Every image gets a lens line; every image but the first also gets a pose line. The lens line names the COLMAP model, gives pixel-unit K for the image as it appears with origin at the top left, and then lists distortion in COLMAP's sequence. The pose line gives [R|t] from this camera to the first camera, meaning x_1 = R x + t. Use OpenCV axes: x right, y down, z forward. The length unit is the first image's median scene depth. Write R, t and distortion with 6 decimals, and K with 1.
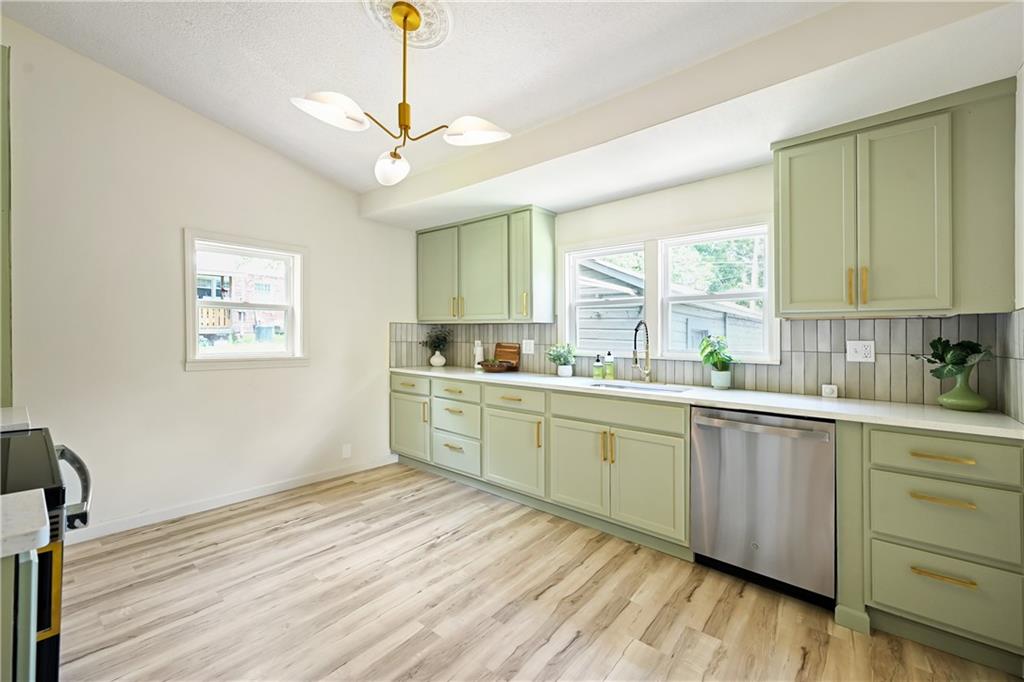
lens RADIAL K [[418.4, 0, 508.7], [0, 418.4, 333.6], [0, 0, 1]] dist [0.000471, 0.000063]
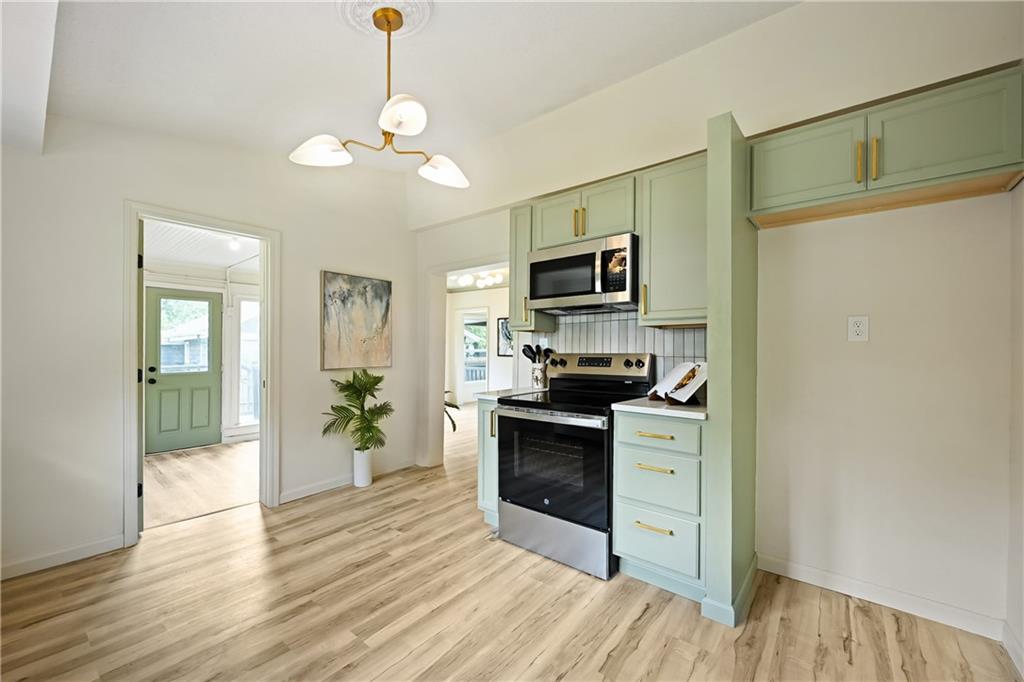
lens RADIAL K [[402.7, 0, 511.1], [0, 402.7, 355.6], [0, 0, 1]] dist [0.000807, 0.000153]
pose [[-0.999944, -0.004409, -0.009621, -0.326059], [-0.004410, 0.999990, 0.000078, 0.023311], [0.009620, 0.000120, -0.999954, 1.190847]]
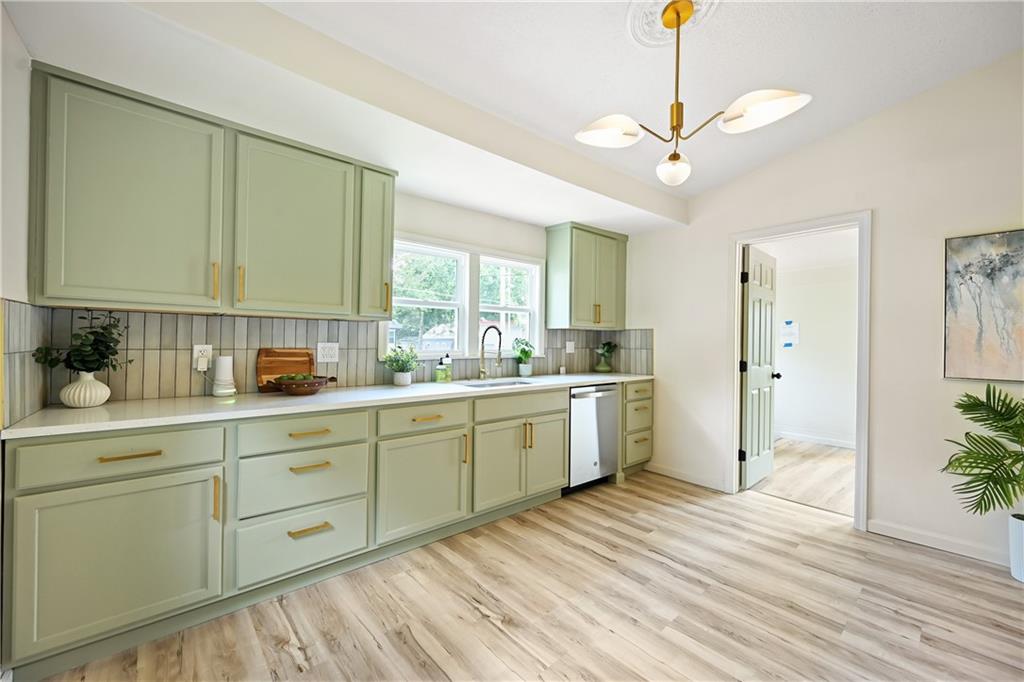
lens RADIAL K [[412.0, 0, 508.2], [0, 412.0, 335.6], [0, 0, 1]] dist [-0.000770, -0.000195]
pose [[0.160731, 0.001540, 0.986997, -0.779856], [-0.018378, 0.999830, 0.001433, -0.004900], [-0.986827, -0.018369, 0.160732, 0.763385]]
